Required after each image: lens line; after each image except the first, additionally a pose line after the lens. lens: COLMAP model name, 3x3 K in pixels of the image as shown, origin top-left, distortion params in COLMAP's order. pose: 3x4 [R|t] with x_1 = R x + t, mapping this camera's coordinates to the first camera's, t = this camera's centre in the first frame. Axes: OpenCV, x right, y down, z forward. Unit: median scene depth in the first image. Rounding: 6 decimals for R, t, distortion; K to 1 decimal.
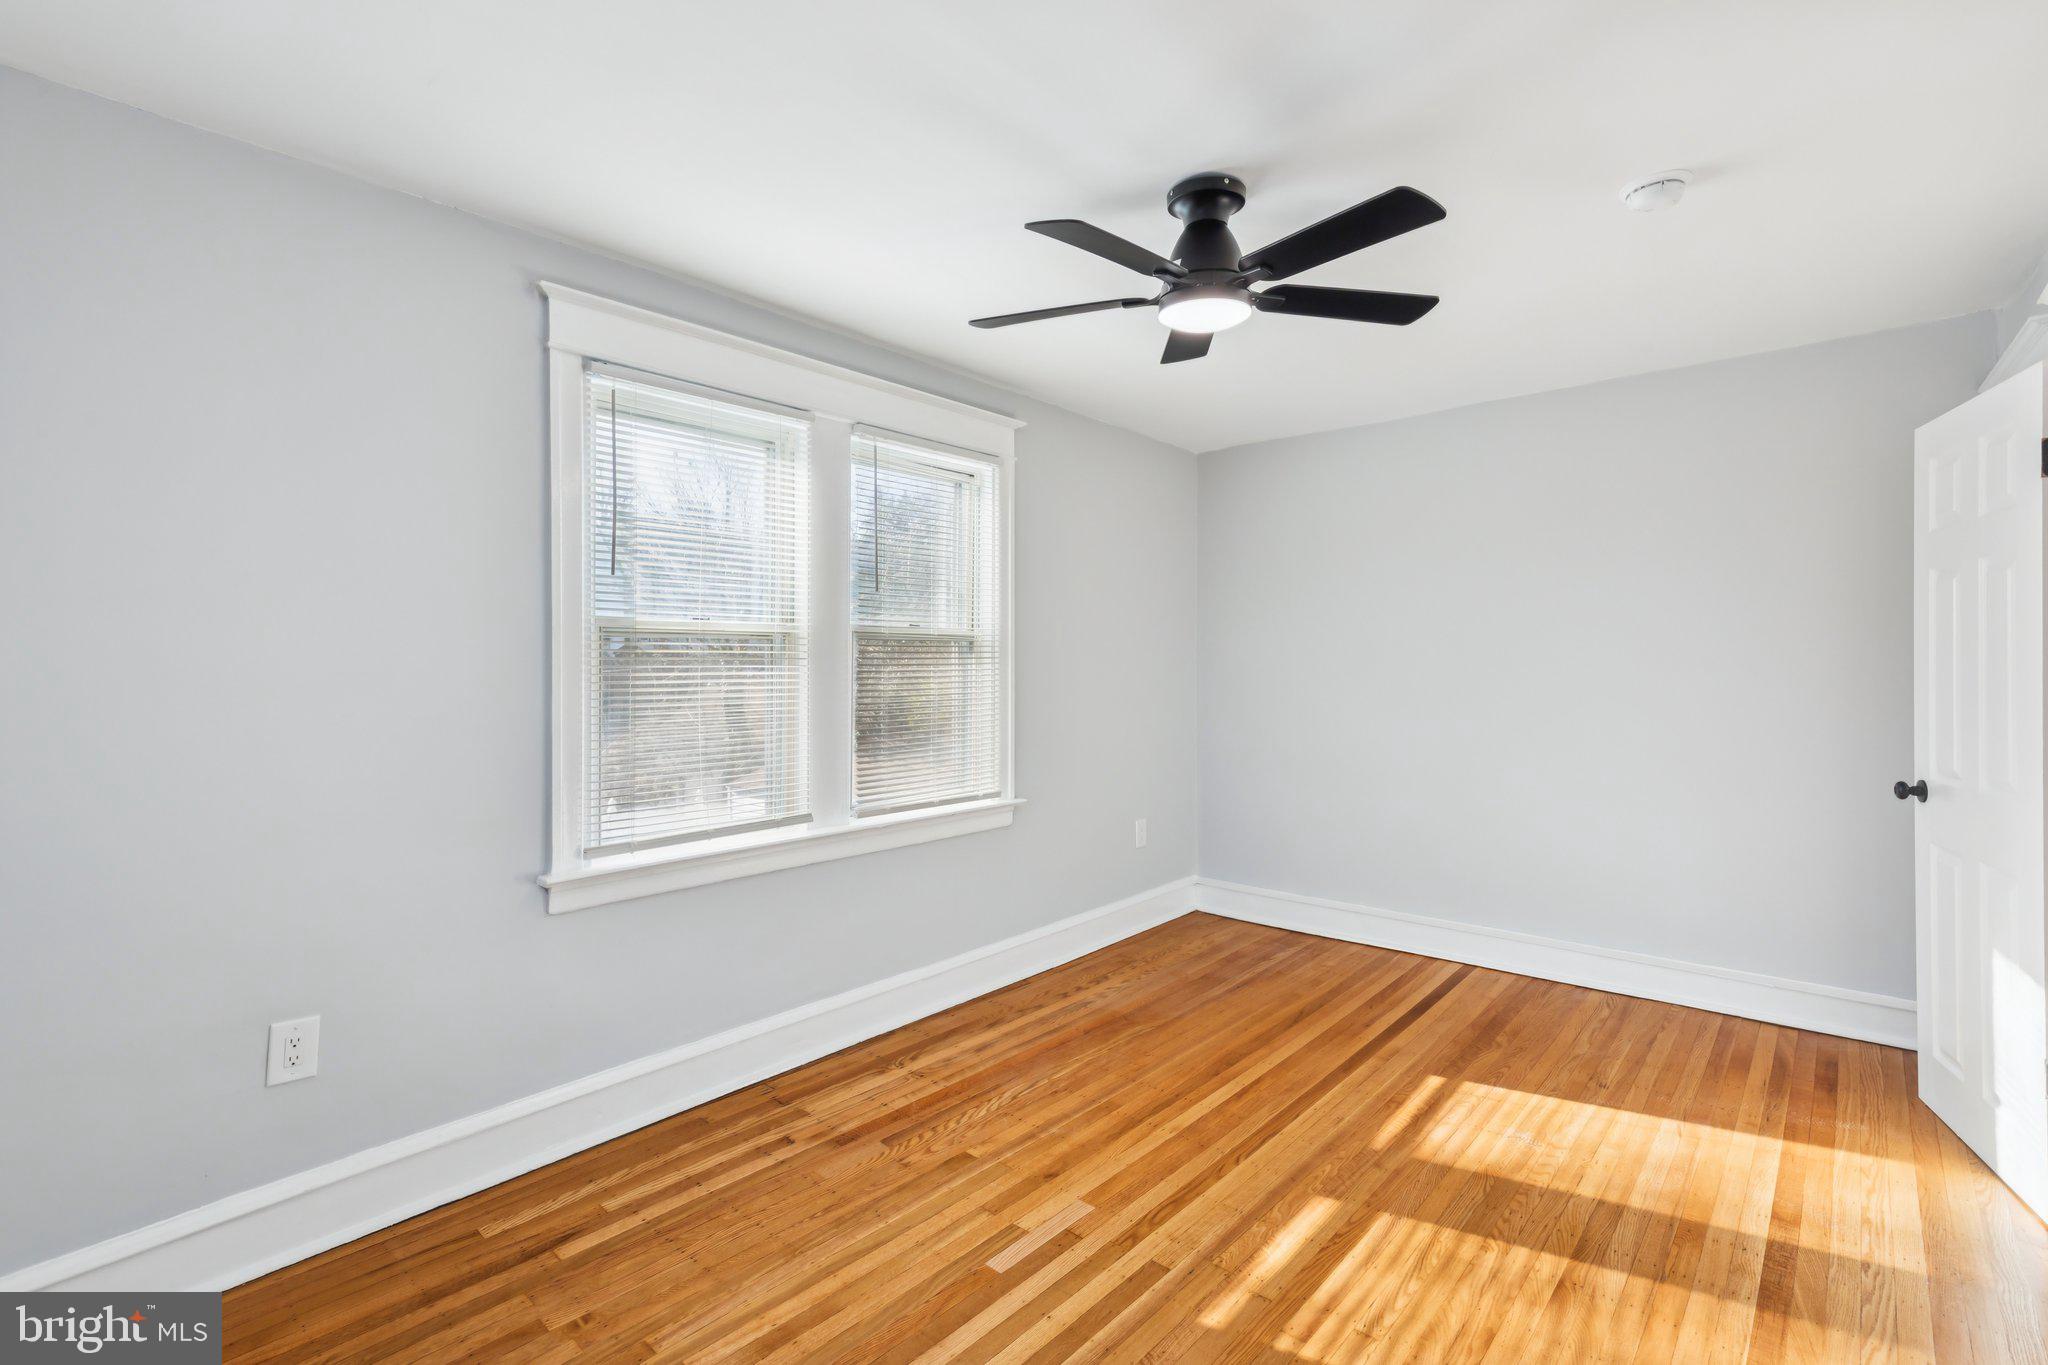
lens RADIAL K [[924.9, 0, 1028.8], [0, 924.9, 667.8], [0, 0, 1]] dist [0.004407, -0.000527]
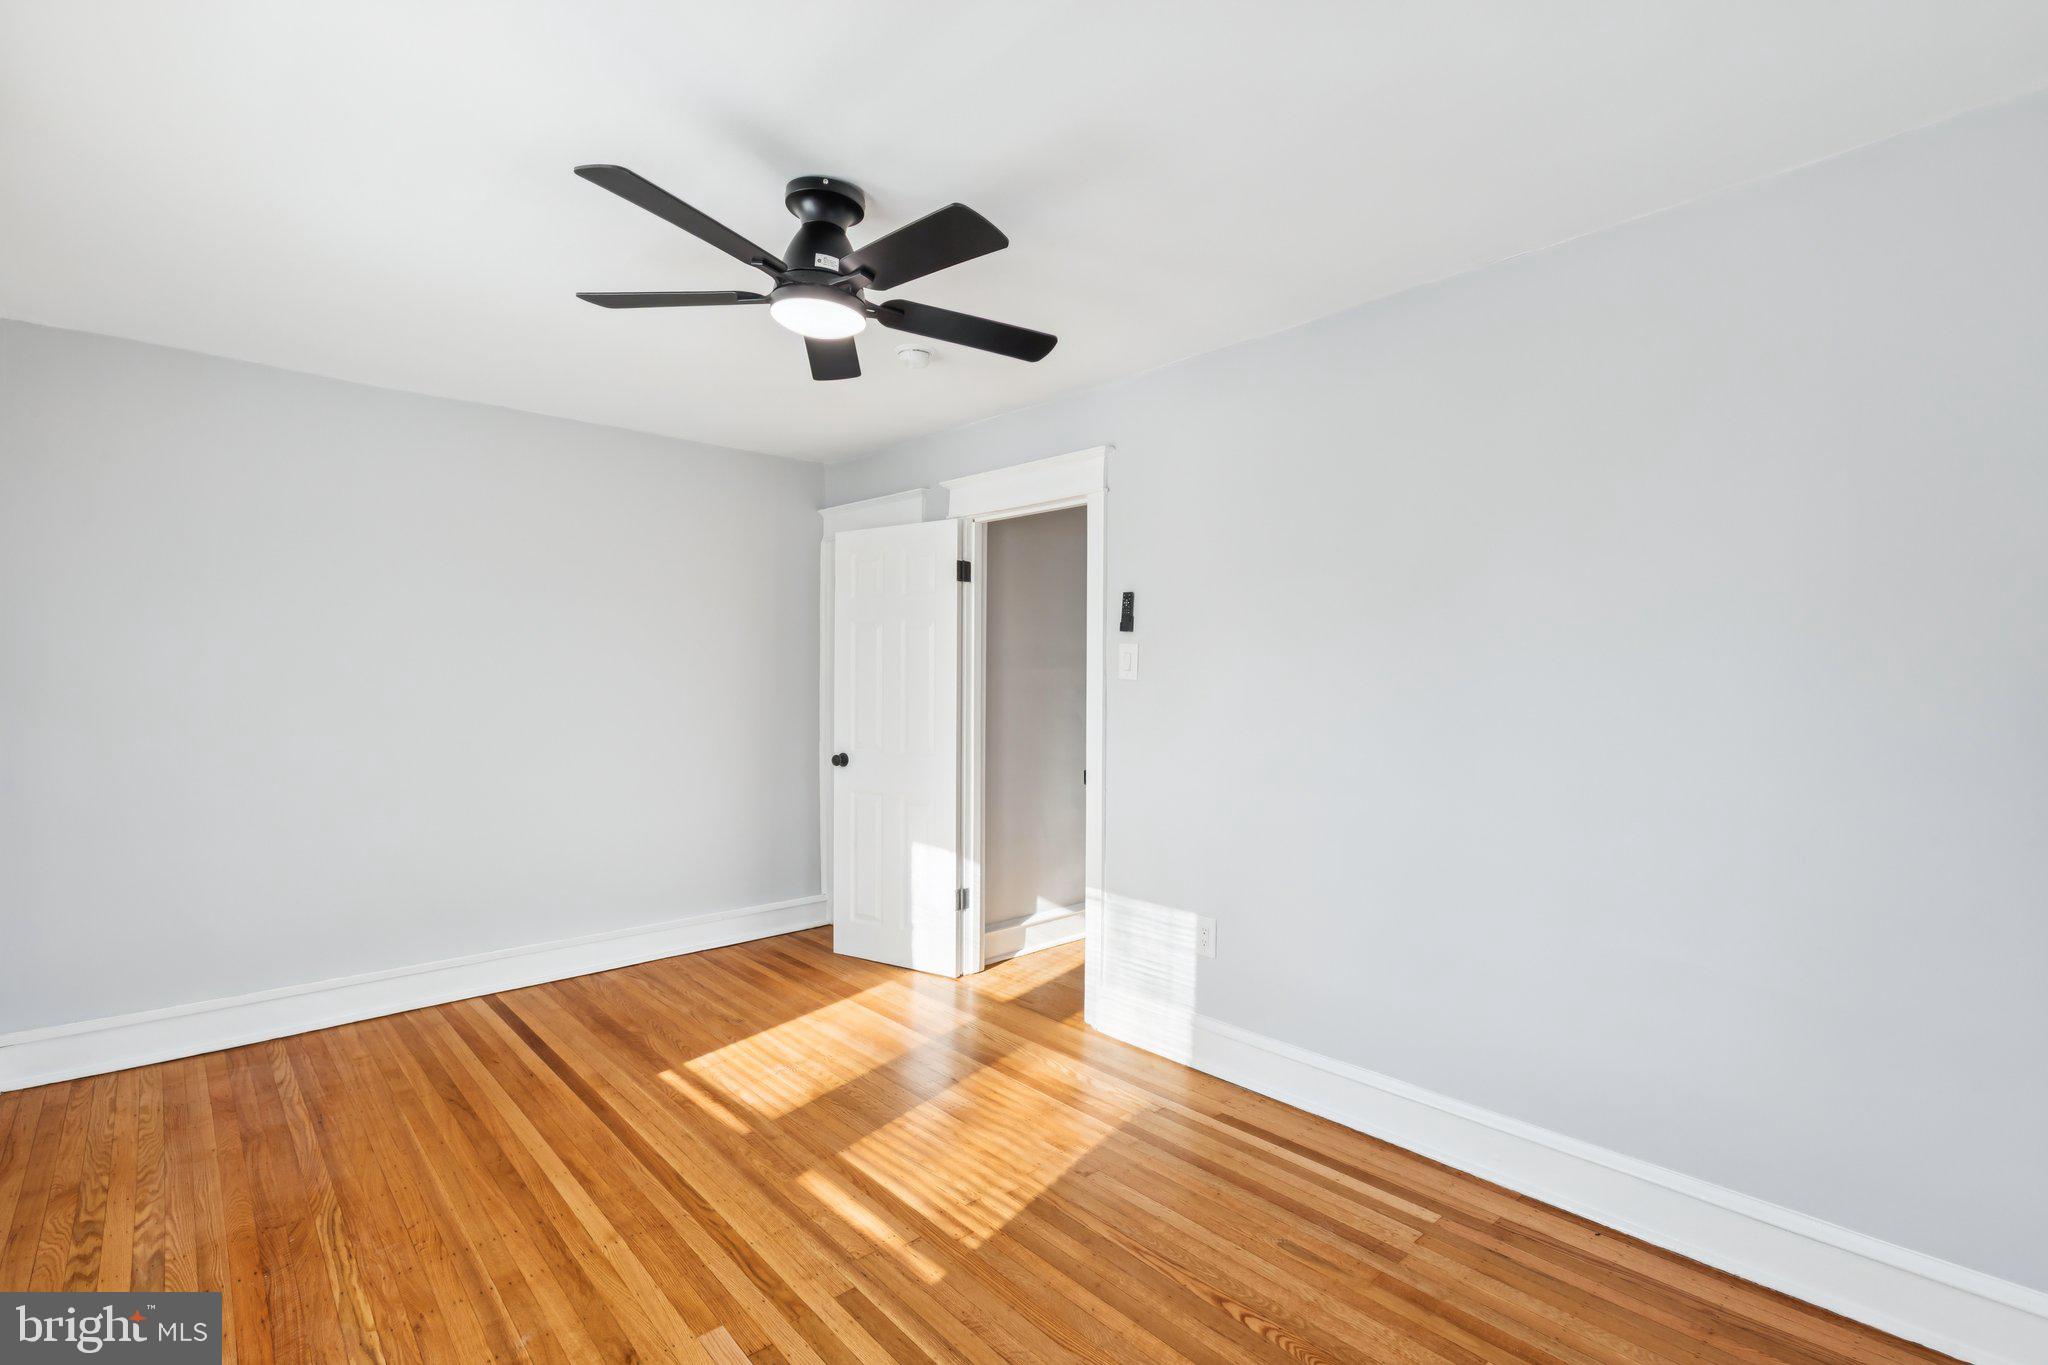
lens RADIAL K [[924.9, 0, 1028.8], [0, 924.9, 667.8], [0, 0, 1]] dist [0.004407, -0.000527]
pose [[0.116544, 0.016438, 0.993049, -0.552792], [0.000929, 0.999861, -0.016660, 0.007353], [-0.993185, 0.002865, 0.116513, 0.478662]]
